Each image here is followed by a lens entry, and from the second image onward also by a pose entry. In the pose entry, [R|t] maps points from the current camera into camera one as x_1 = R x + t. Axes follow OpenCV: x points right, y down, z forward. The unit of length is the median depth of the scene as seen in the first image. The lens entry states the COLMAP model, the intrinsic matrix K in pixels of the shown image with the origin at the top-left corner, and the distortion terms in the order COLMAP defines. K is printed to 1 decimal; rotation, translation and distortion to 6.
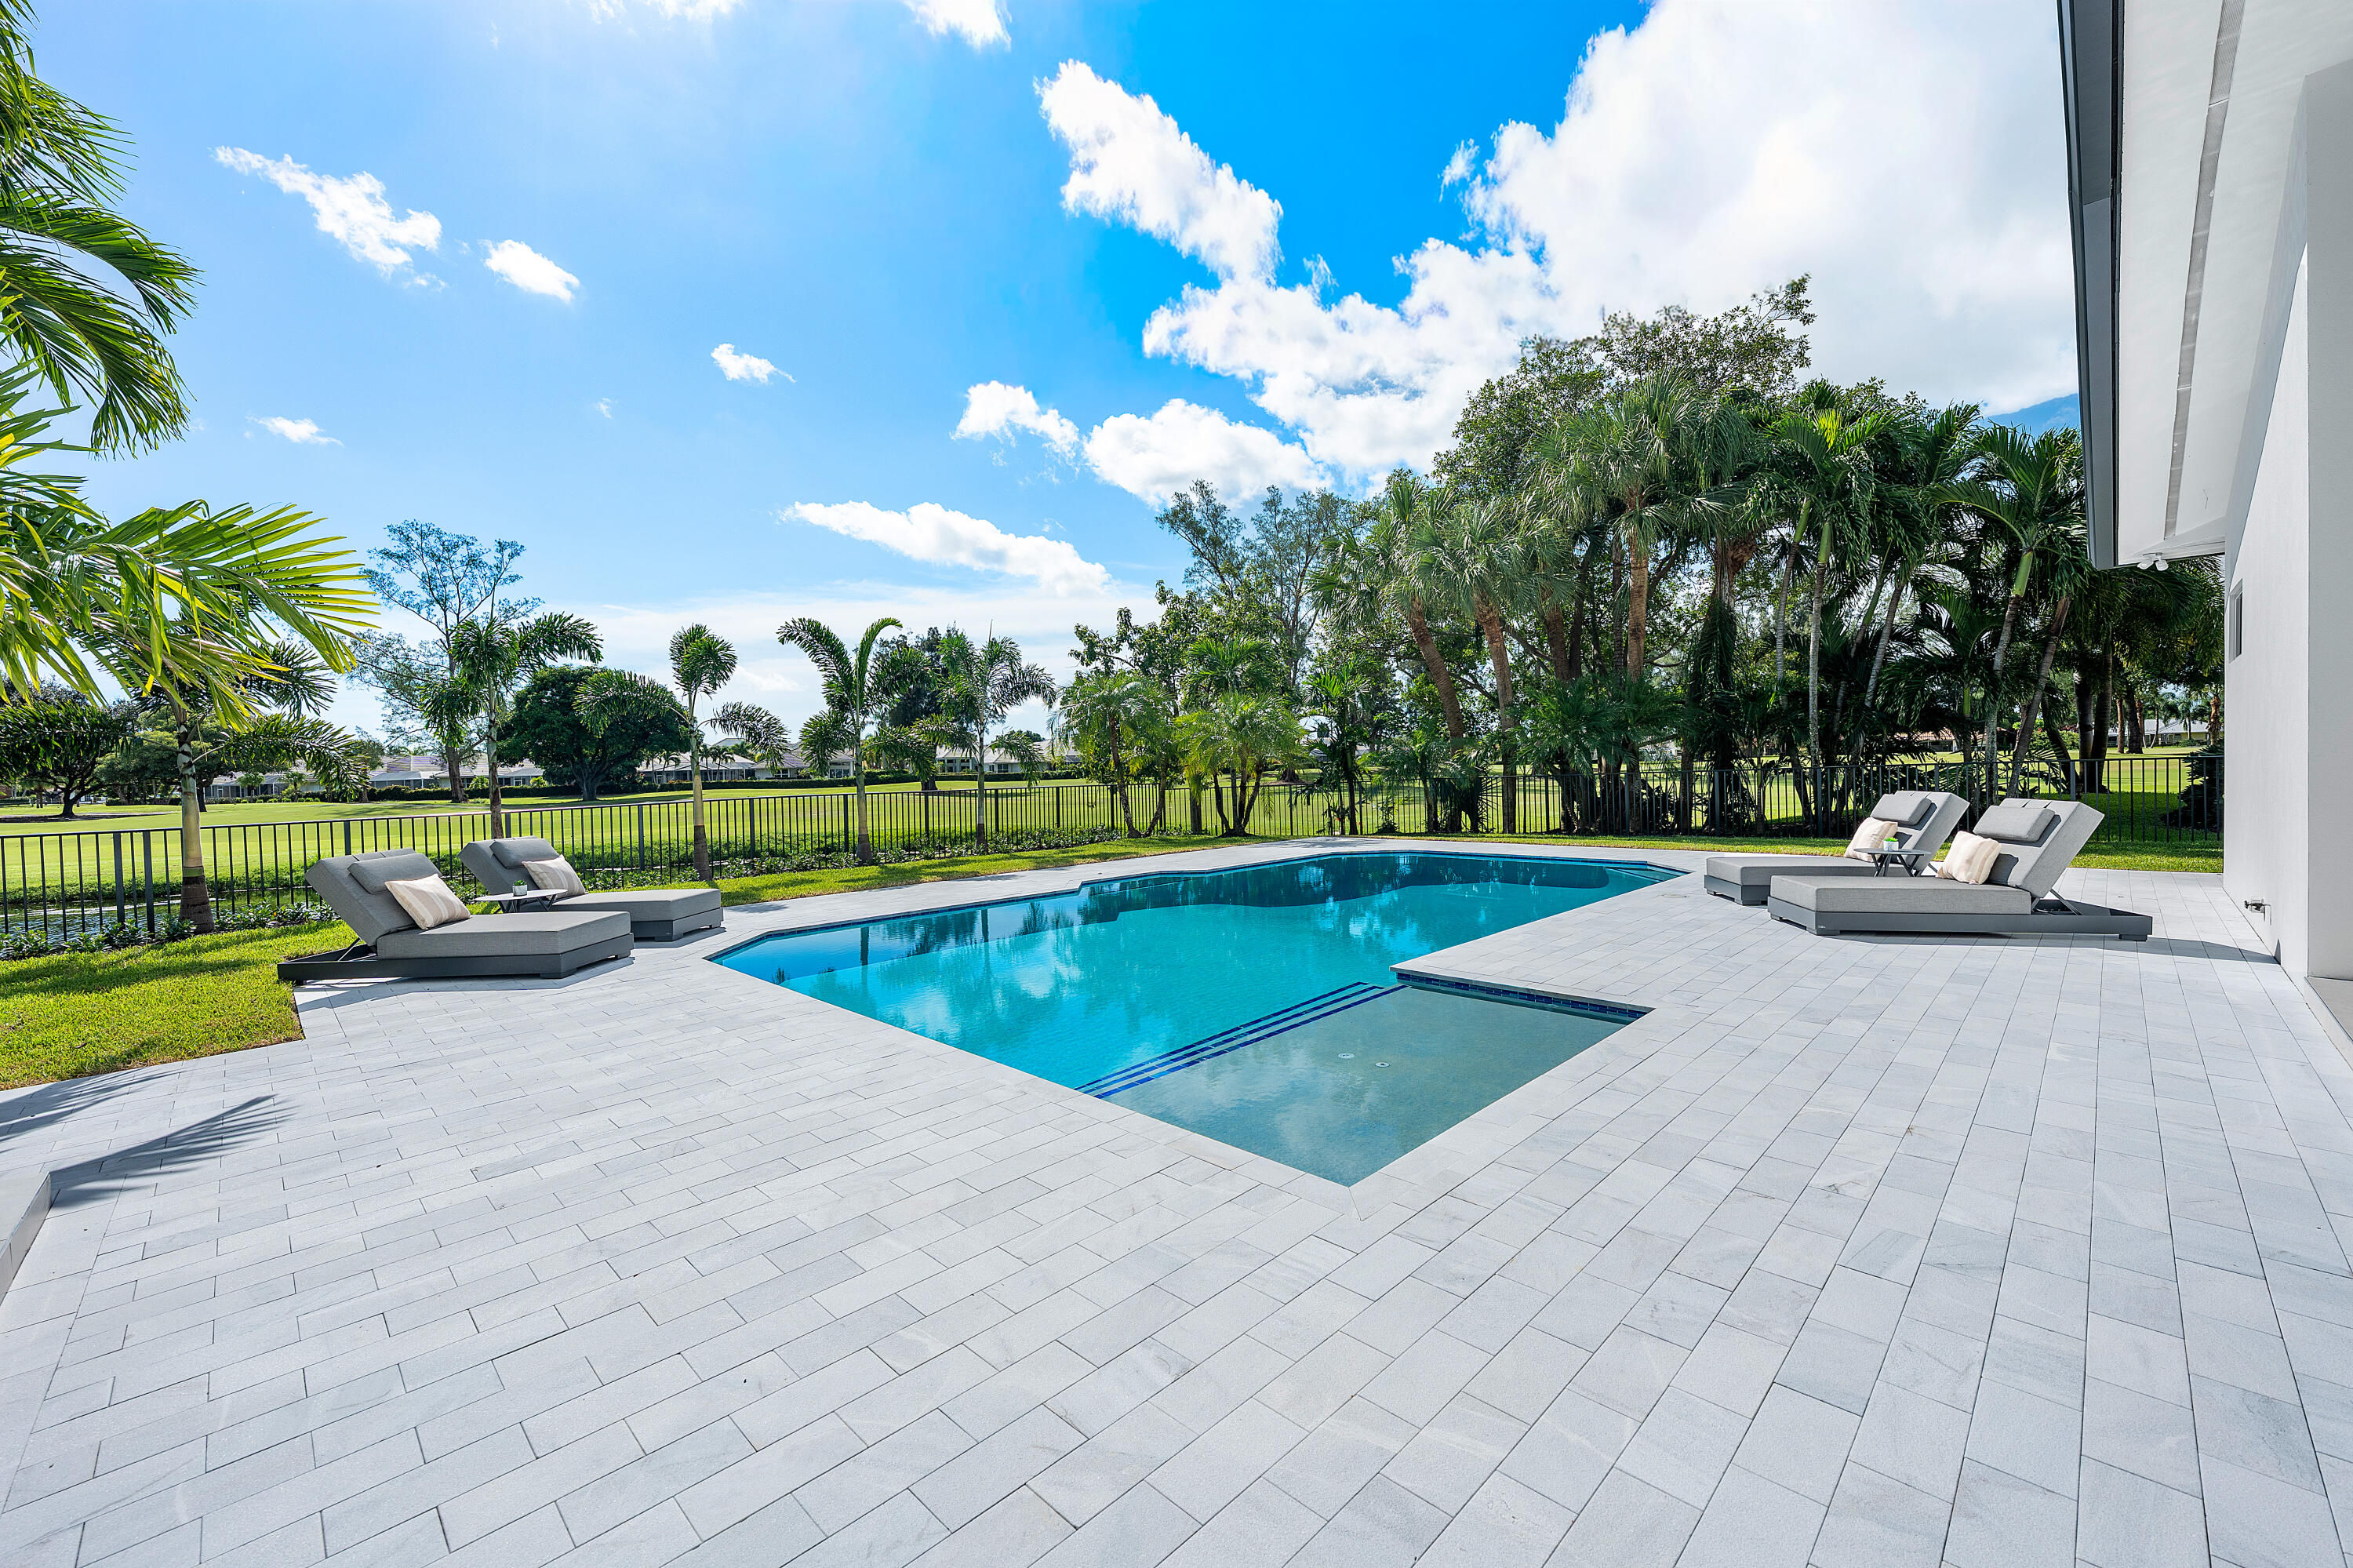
lens RADIAL K [[948.2, 0, 1152.4], [0, 948.2, 762.0], [0, 0, 1]] dist [0.003256, 0.000028]
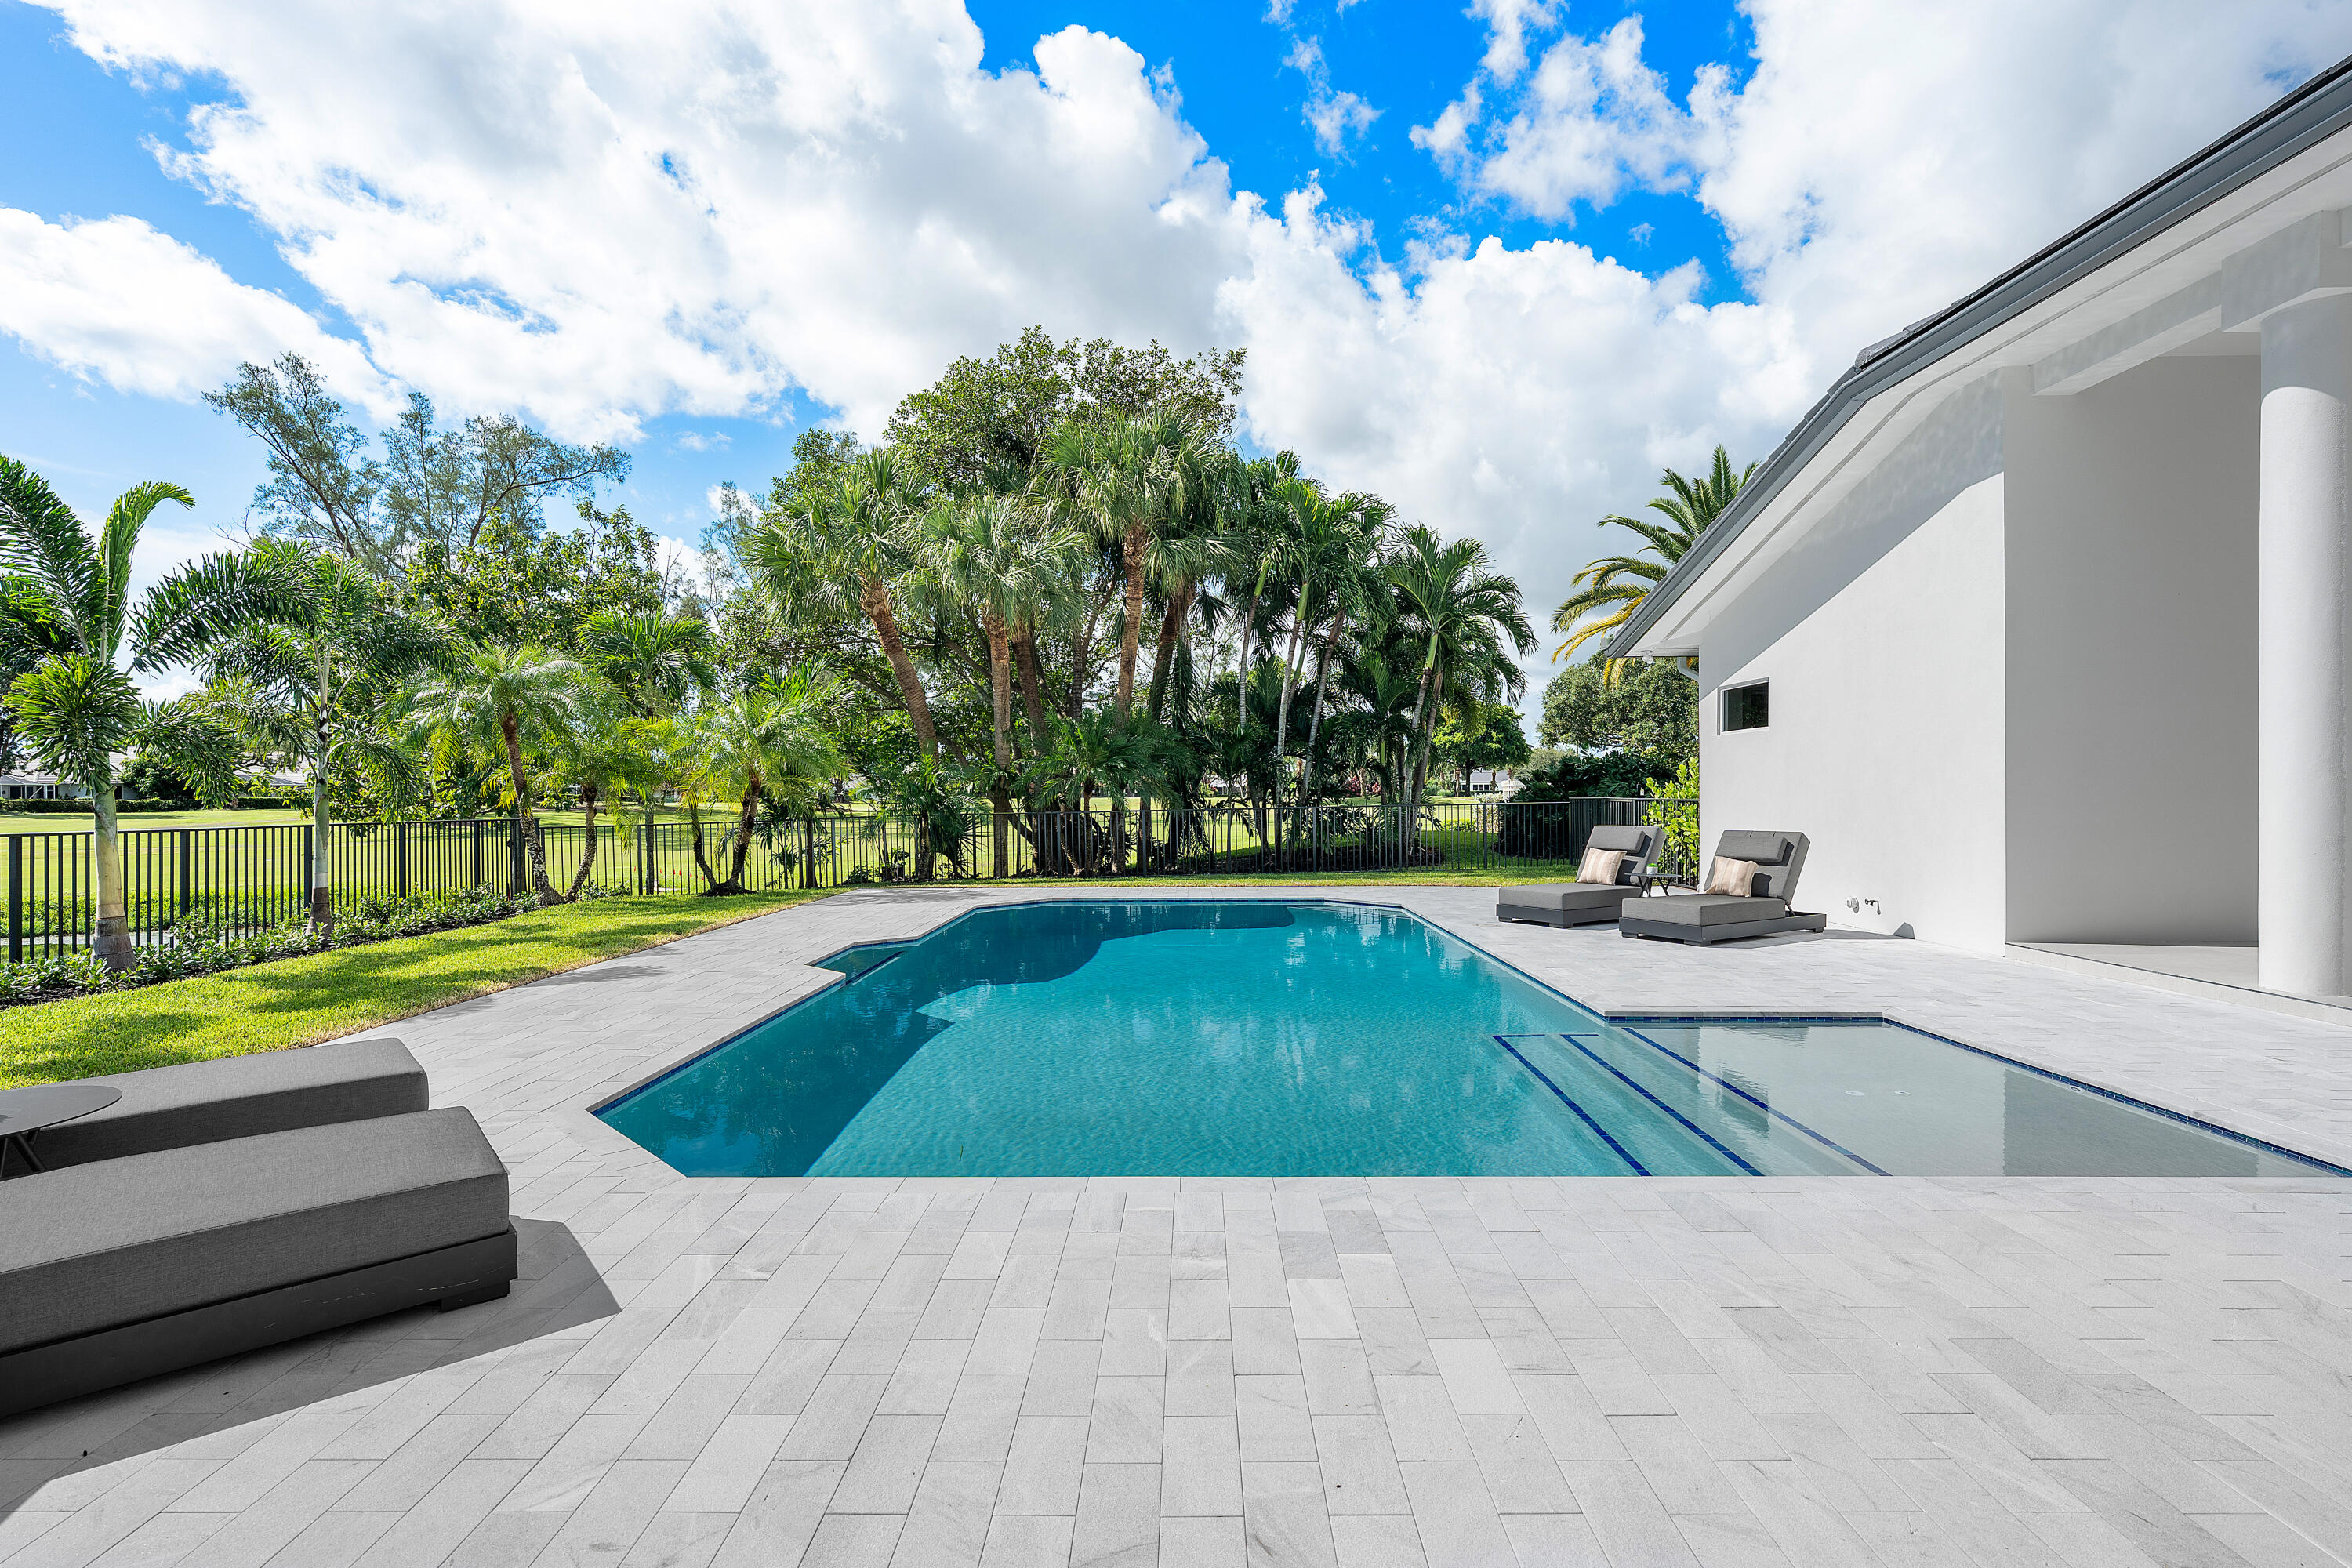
lens RADIAL K [[1092.3, 0, 1188.2], [0, 1092.3, 789.8], [0, 0, 1]] dist [0.000688, 0.000127]
pose [[0.696304, 0.023638, 0.717358, -0.216380], [-0.017606, 0.999719, -0.015853, 0.006653], [-0.717531, -0.001592, 0.696525, 0.164892]]
